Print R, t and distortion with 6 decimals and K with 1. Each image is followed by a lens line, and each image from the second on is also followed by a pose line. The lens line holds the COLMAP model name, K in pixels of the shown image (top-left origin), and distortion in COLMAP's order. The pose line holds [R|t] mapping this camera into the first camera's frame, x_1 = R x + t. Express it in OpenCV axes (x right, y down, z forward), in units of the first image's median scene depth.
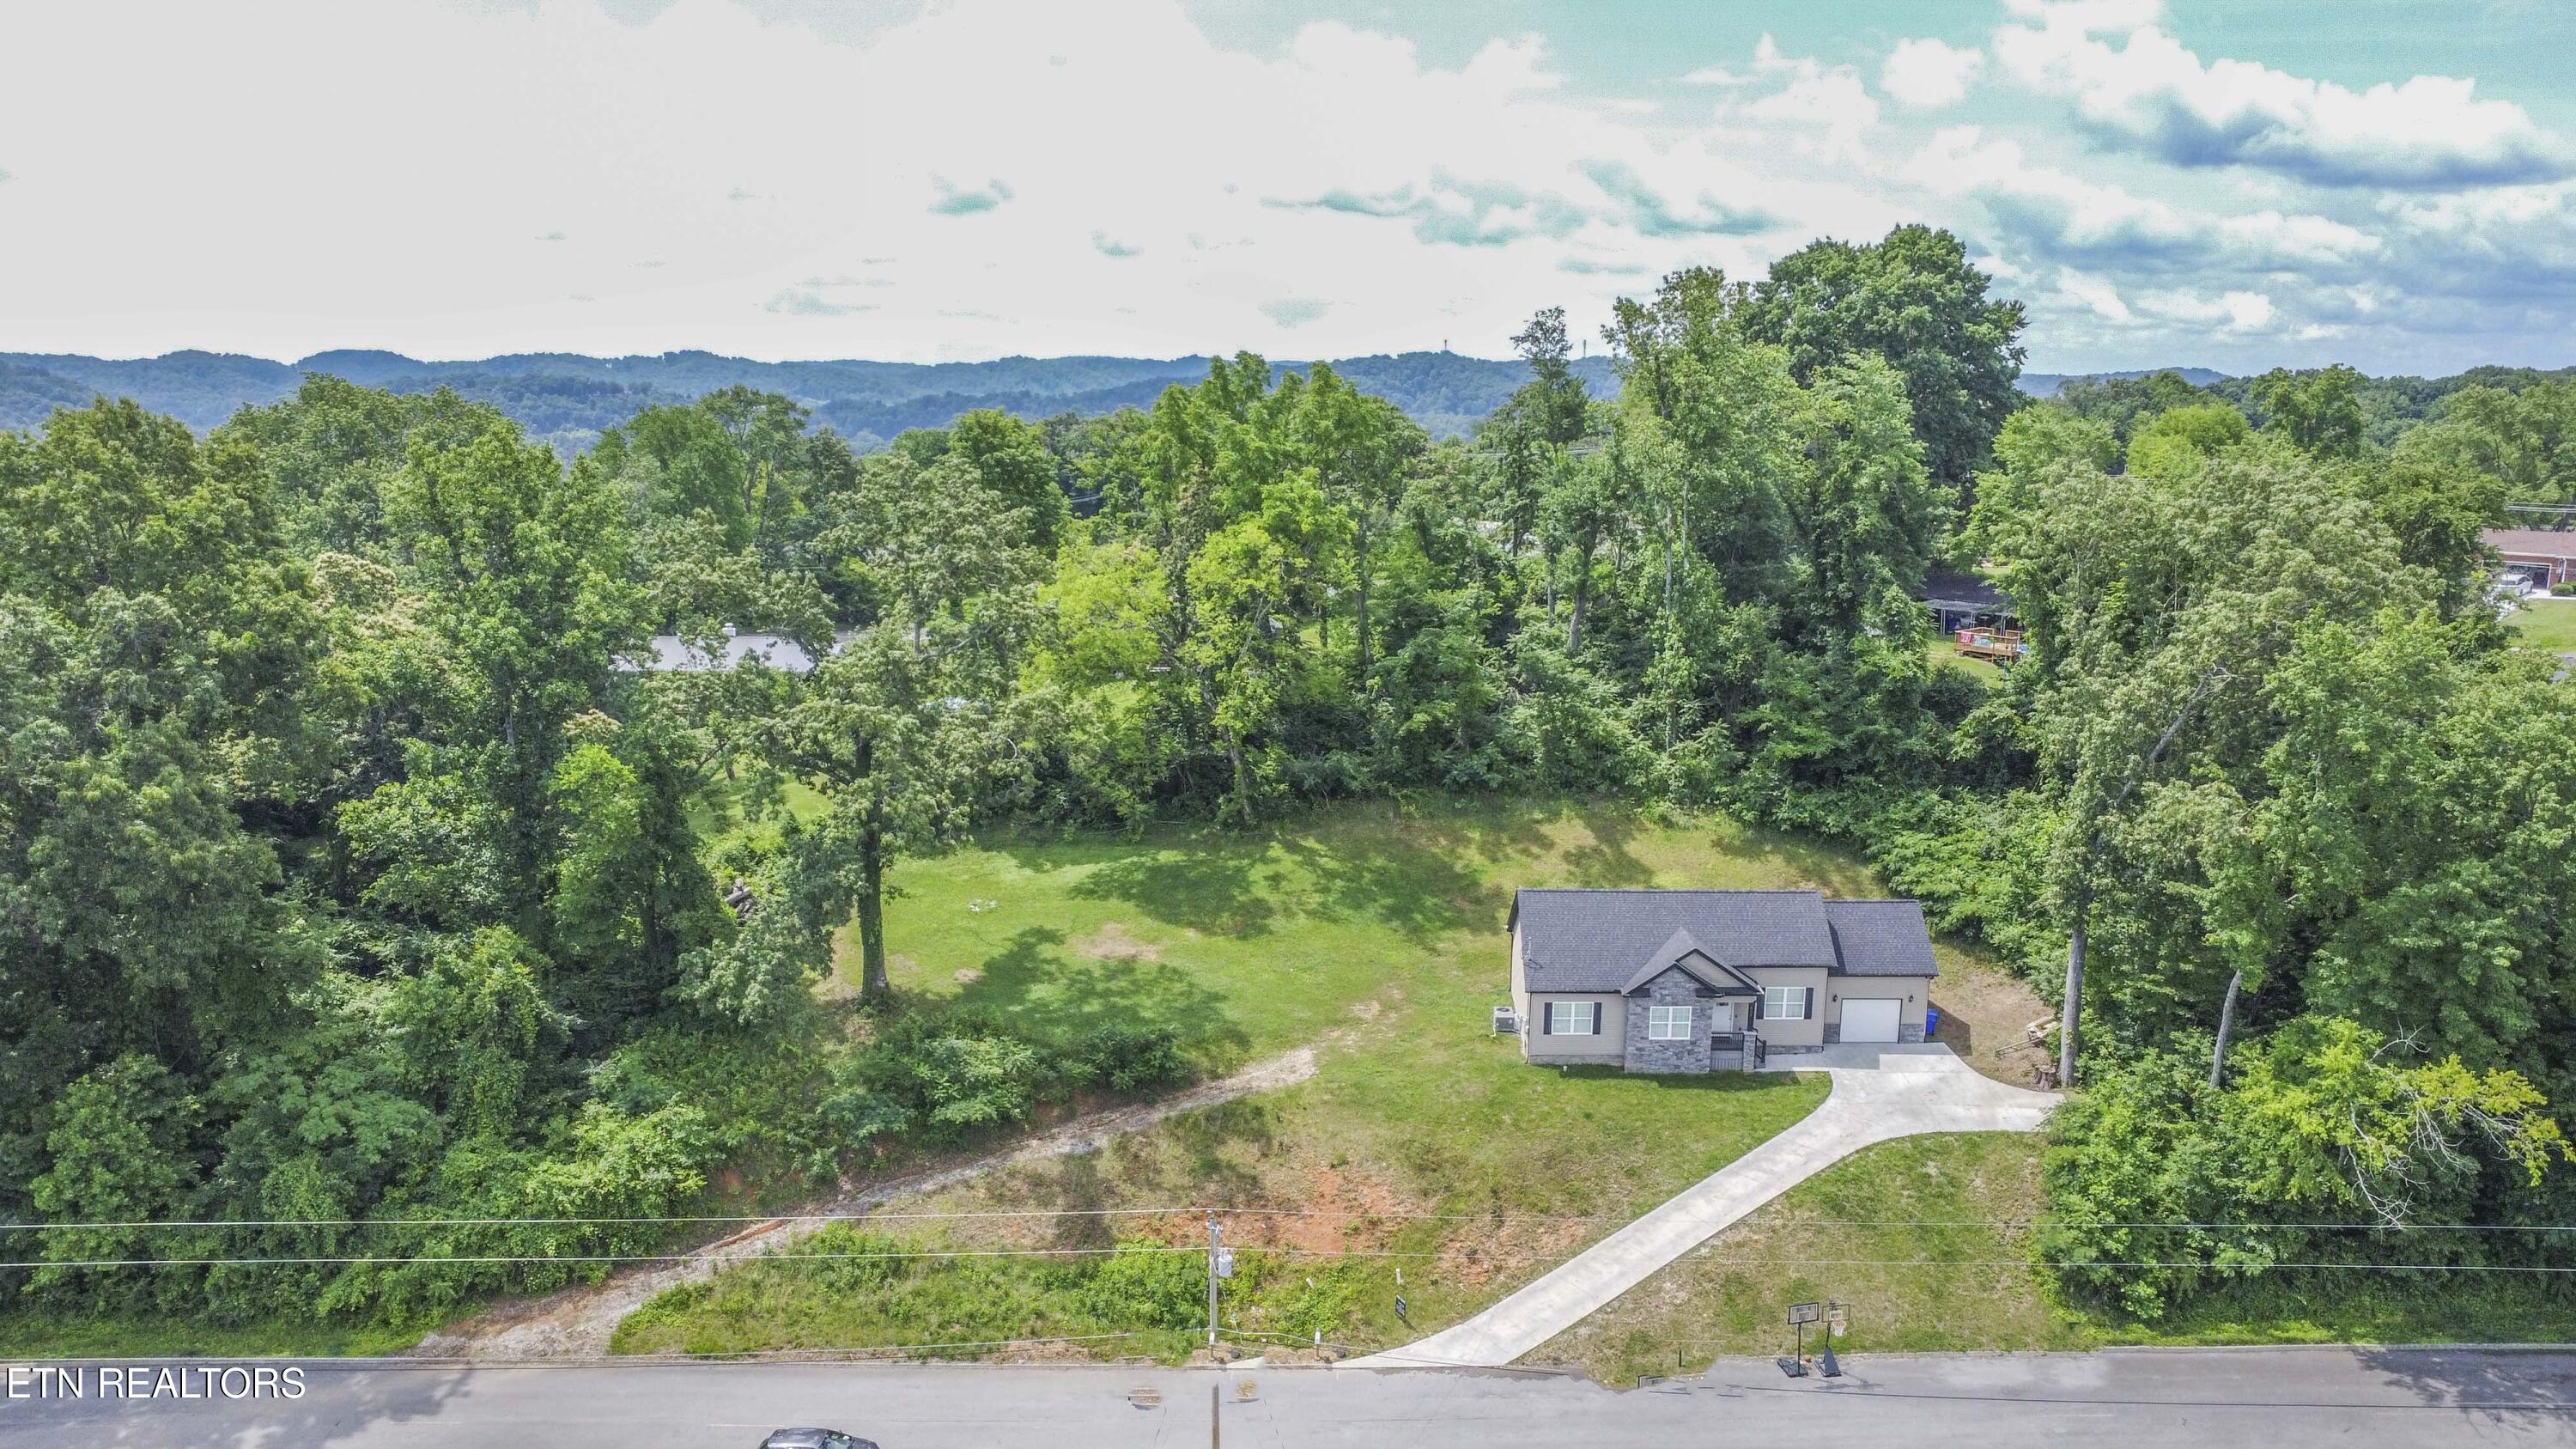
lens RADIAL K [[1915.2, 0, 1288.3], [0, 1915.2, 728.4], [0, 0, 1]] dist [-0.141998, 0.210574]
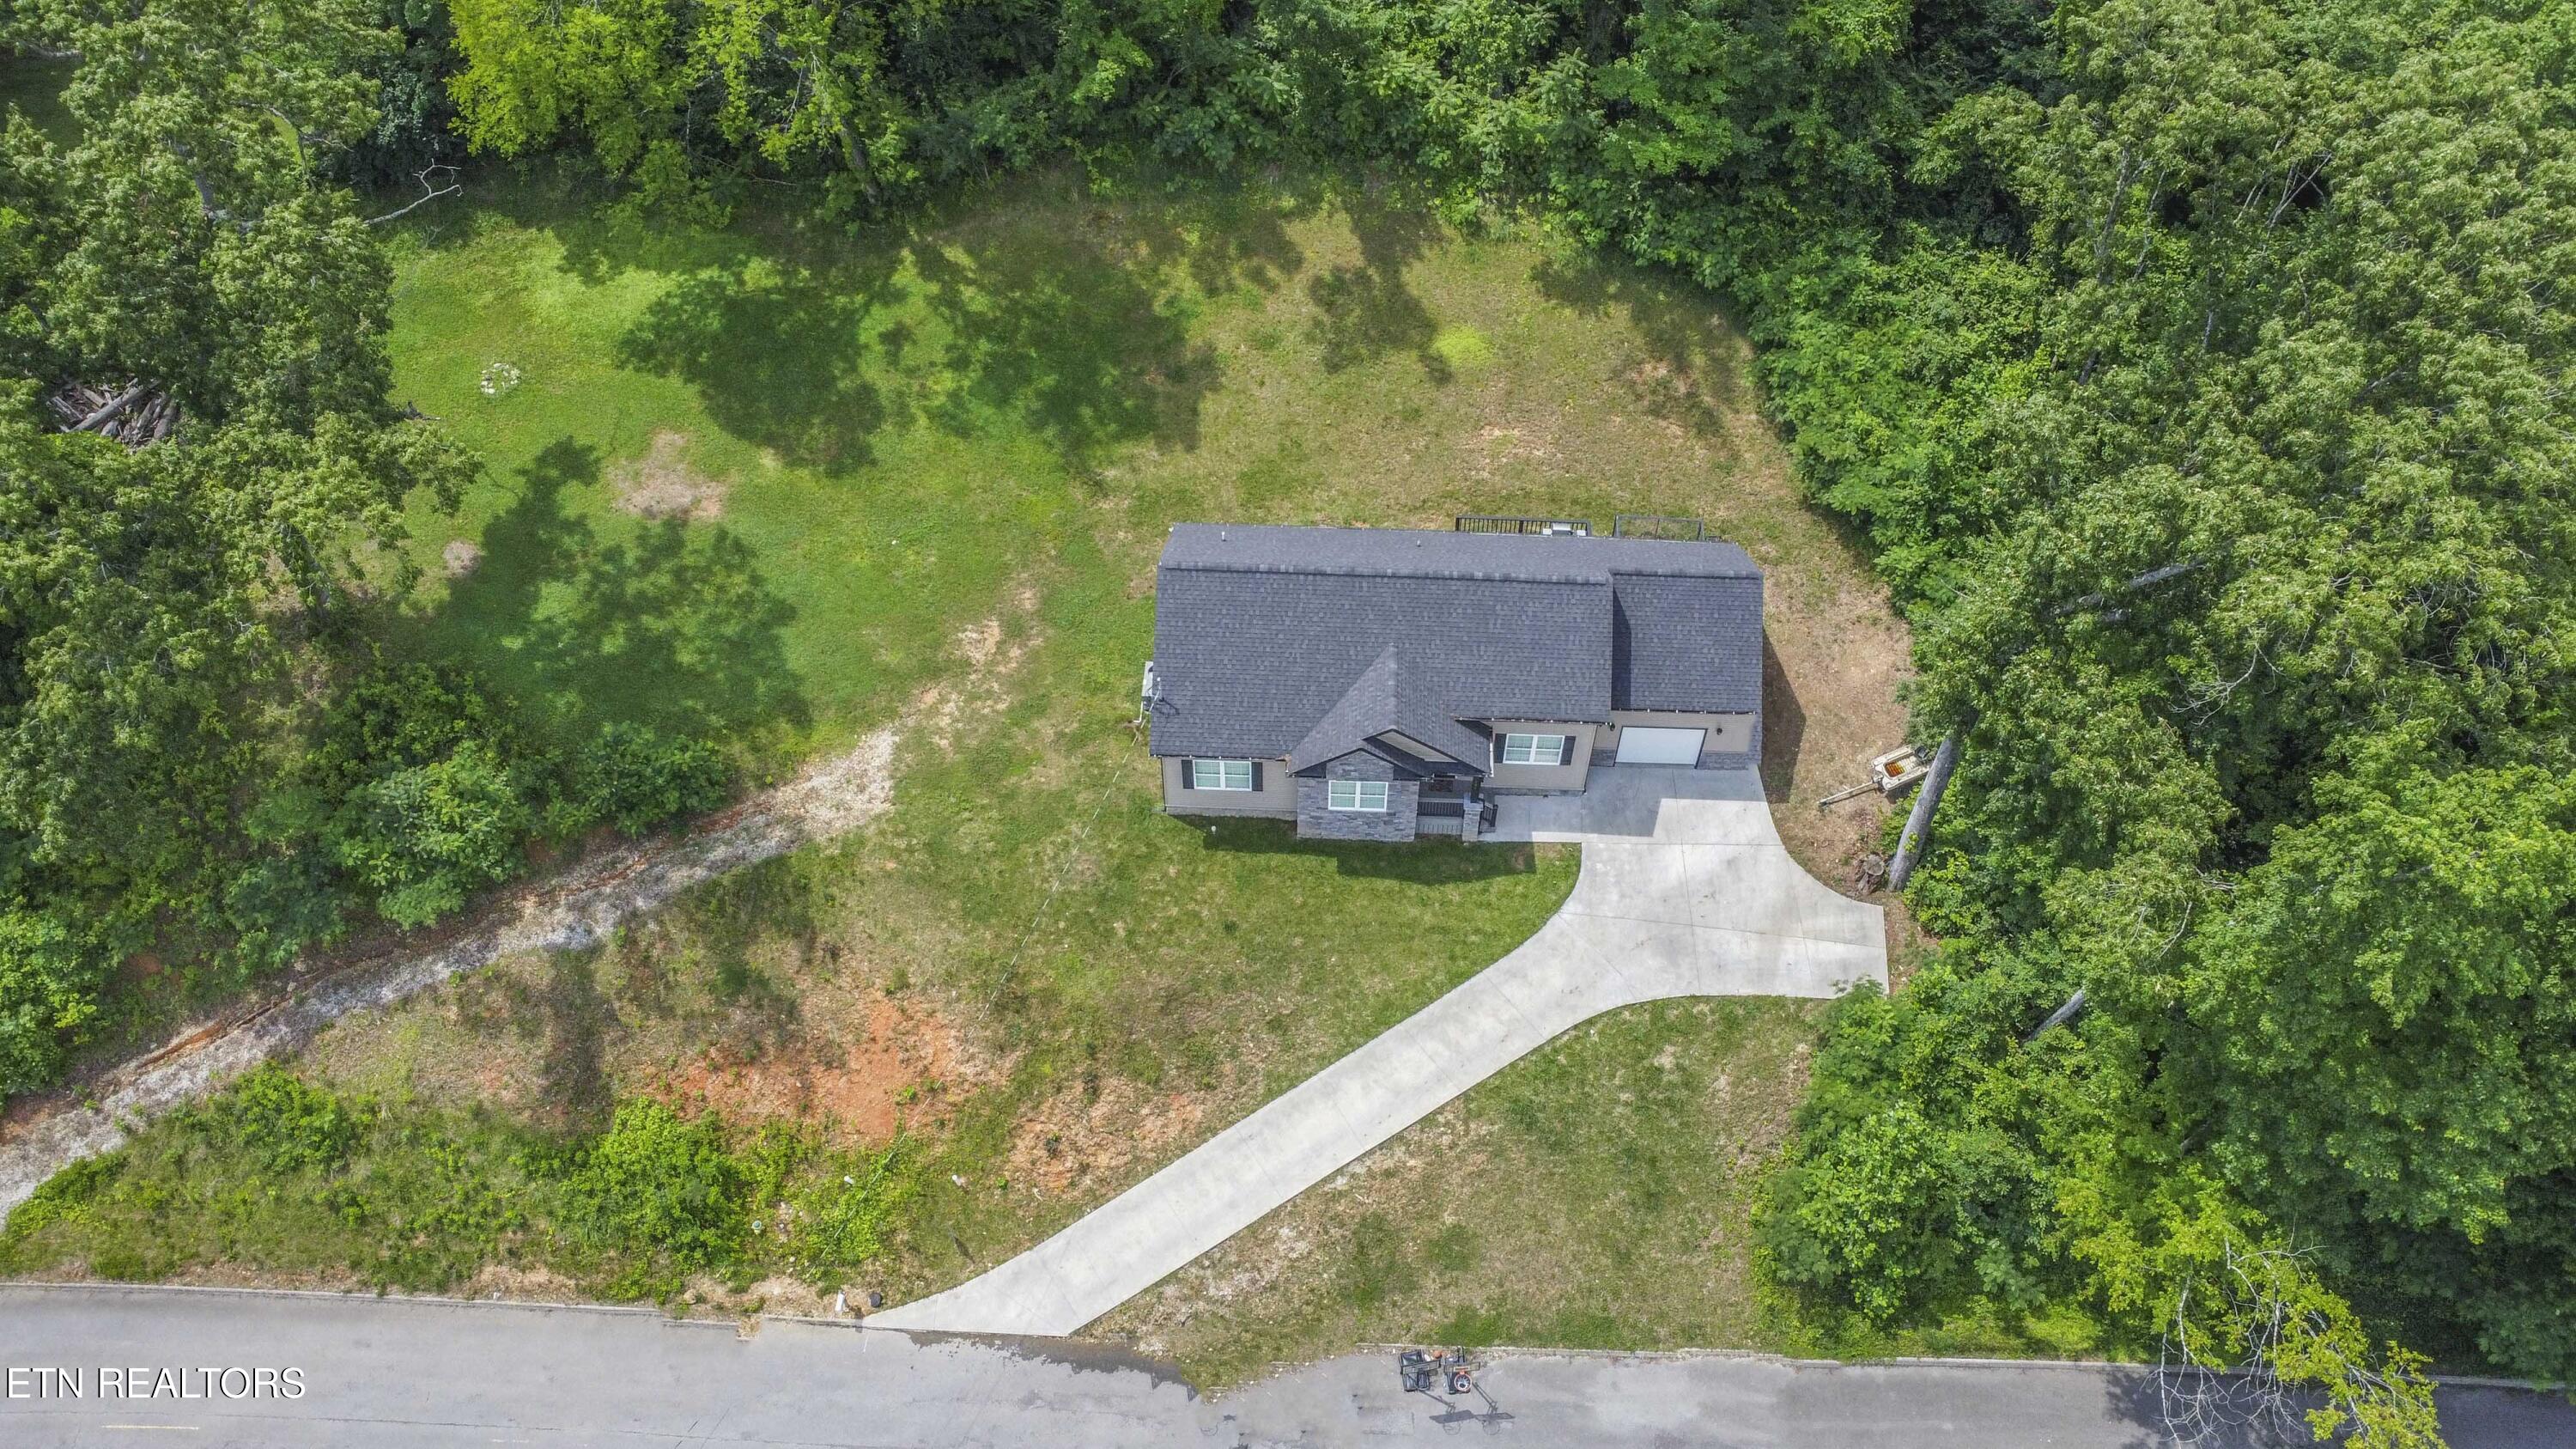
lens RADIAL K [[1915.2, 0, 1282.5], [0, 1915.2, 734.5], [0, 0, 1]] dist [-0.141998, 0.210574]
pose [[0.999813, 0.013527, -0.013792, 0.189719], [-0.001022, 0.749971, 0.661470, -0.352763], [0.019292, -0.661332, 0.749845, 0.493111]]
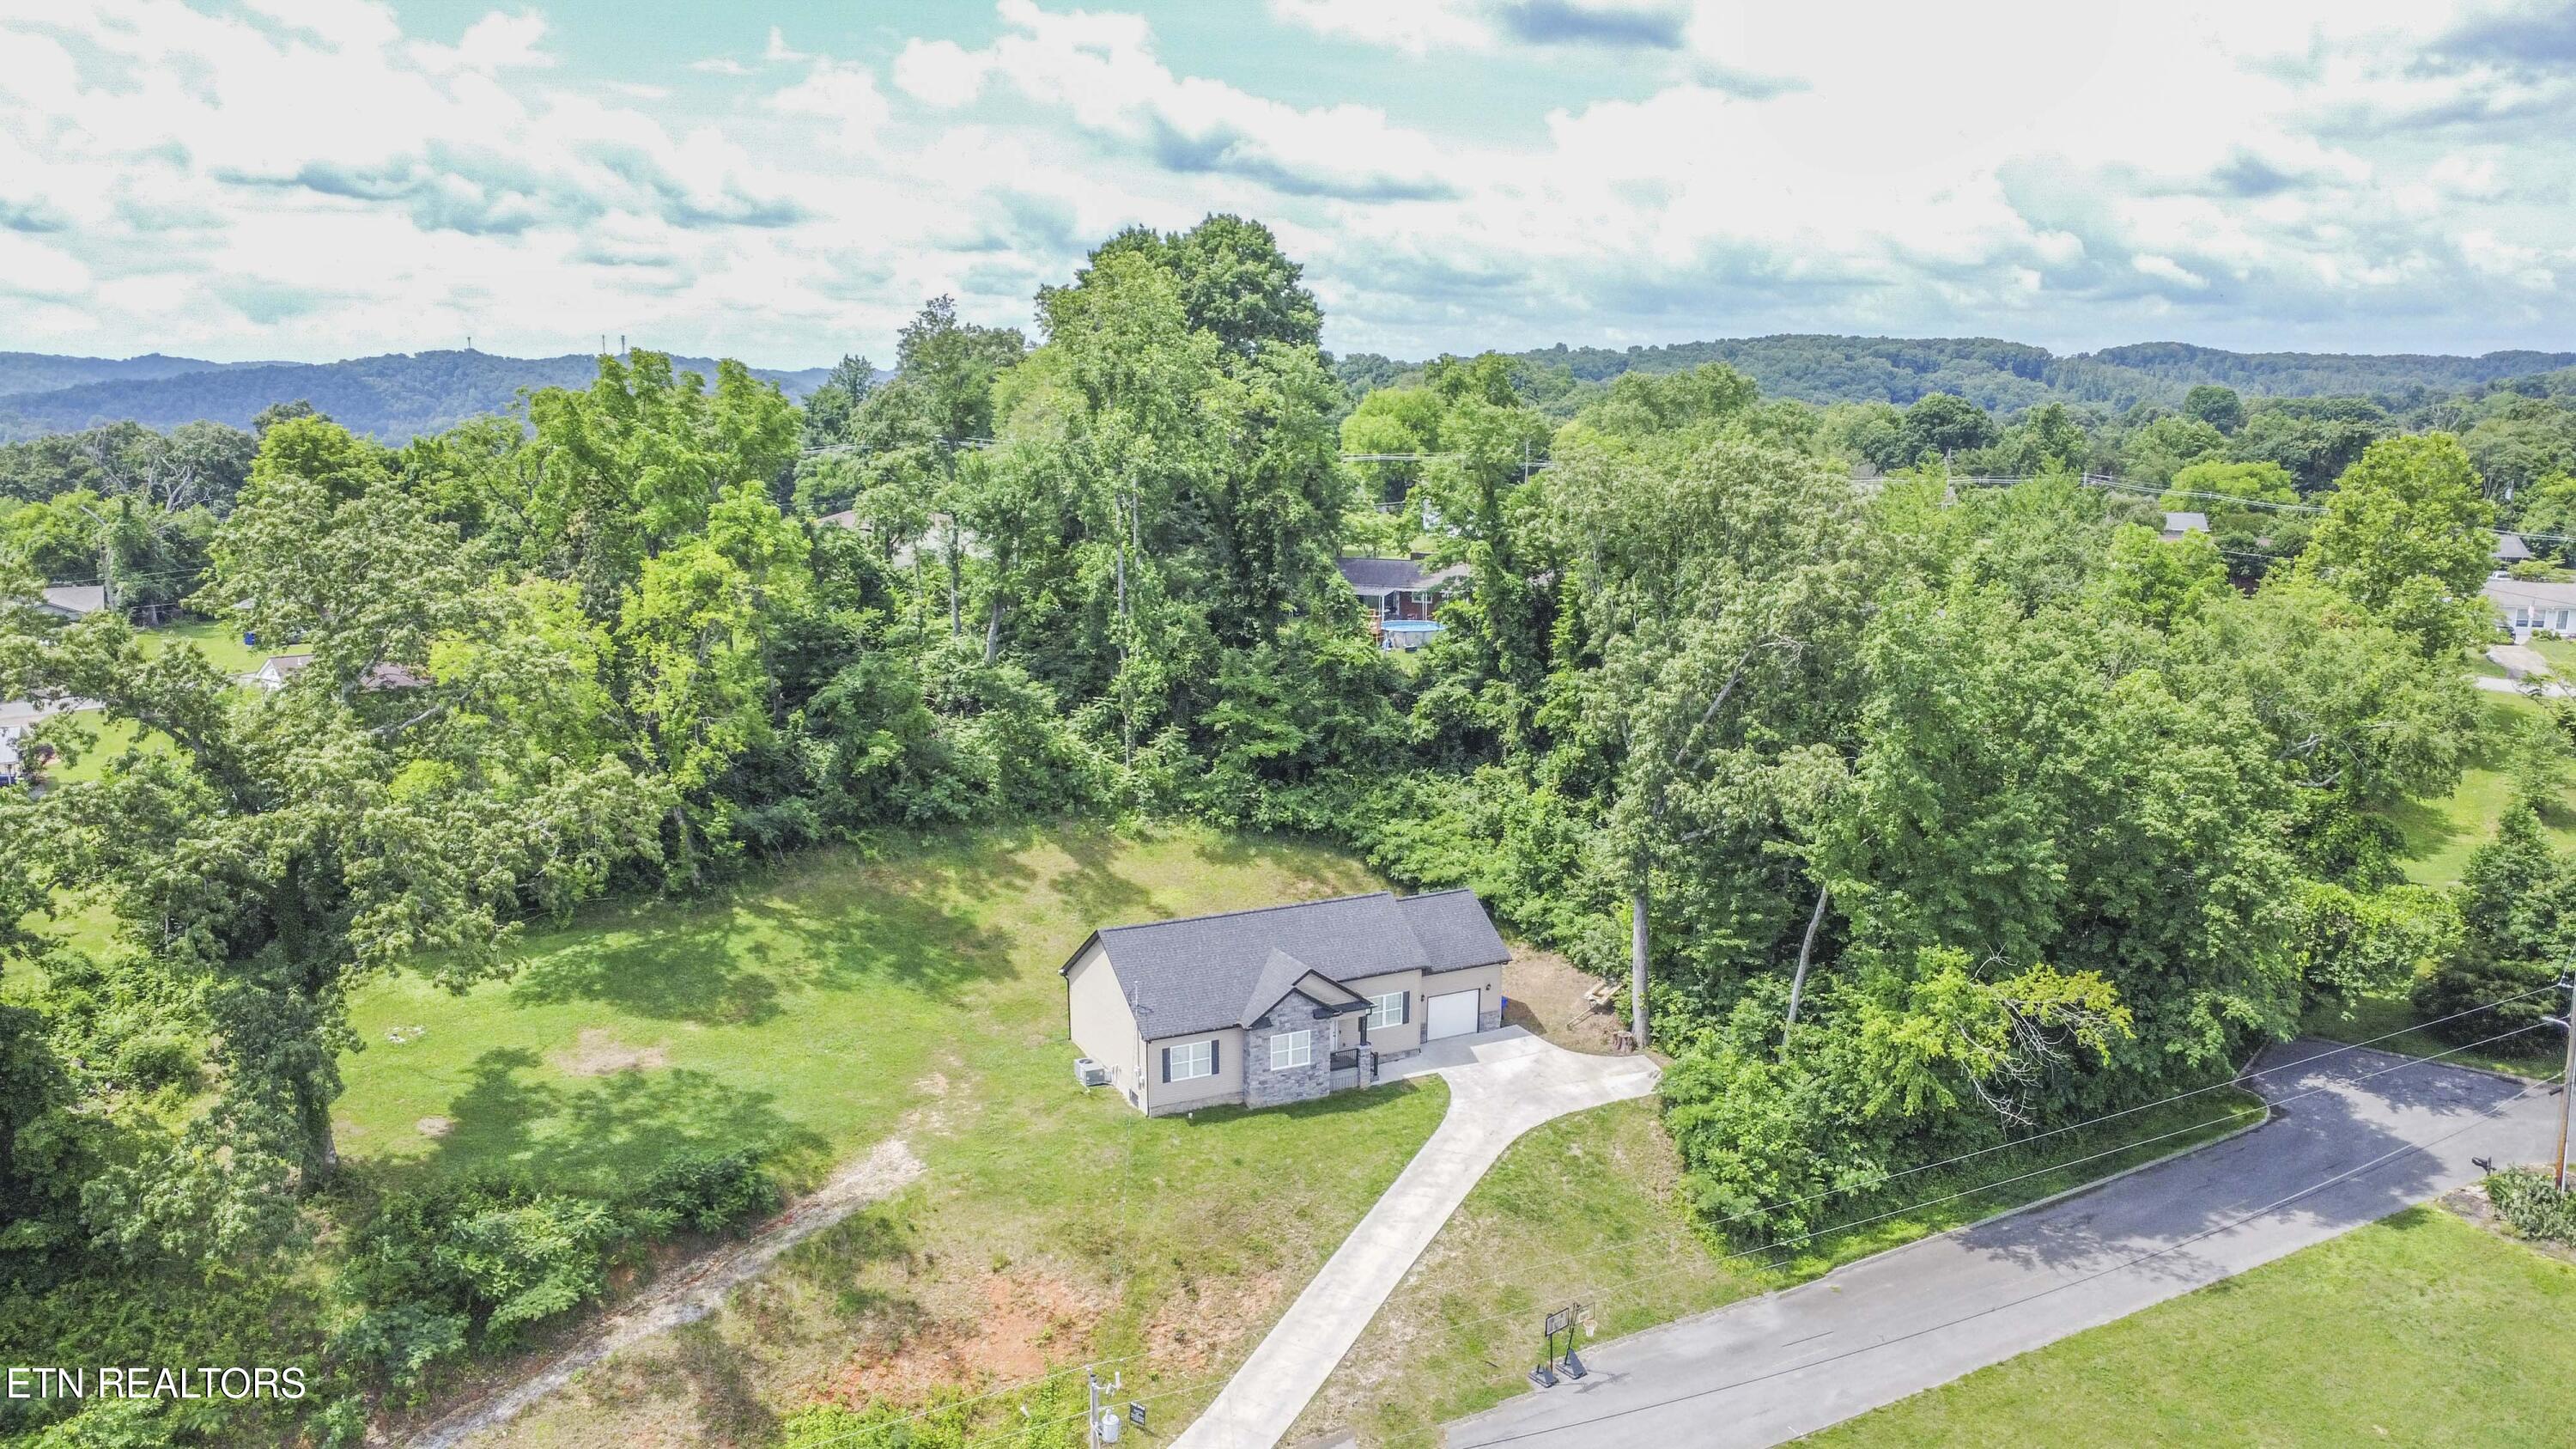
lens RADIAL K [[1915.2, 0, 1286.3], [0, 1915.2, 735.5], [0, 0, 1]] dist [-0.141998, 0.210574]
pose [[0.880519, -0.091297, 0.465136, -0.240229], [0.087961, 0.995704, 0.028924, -0.030045], [-0.465778, 0.015445, 0.884767, 0.159501]]
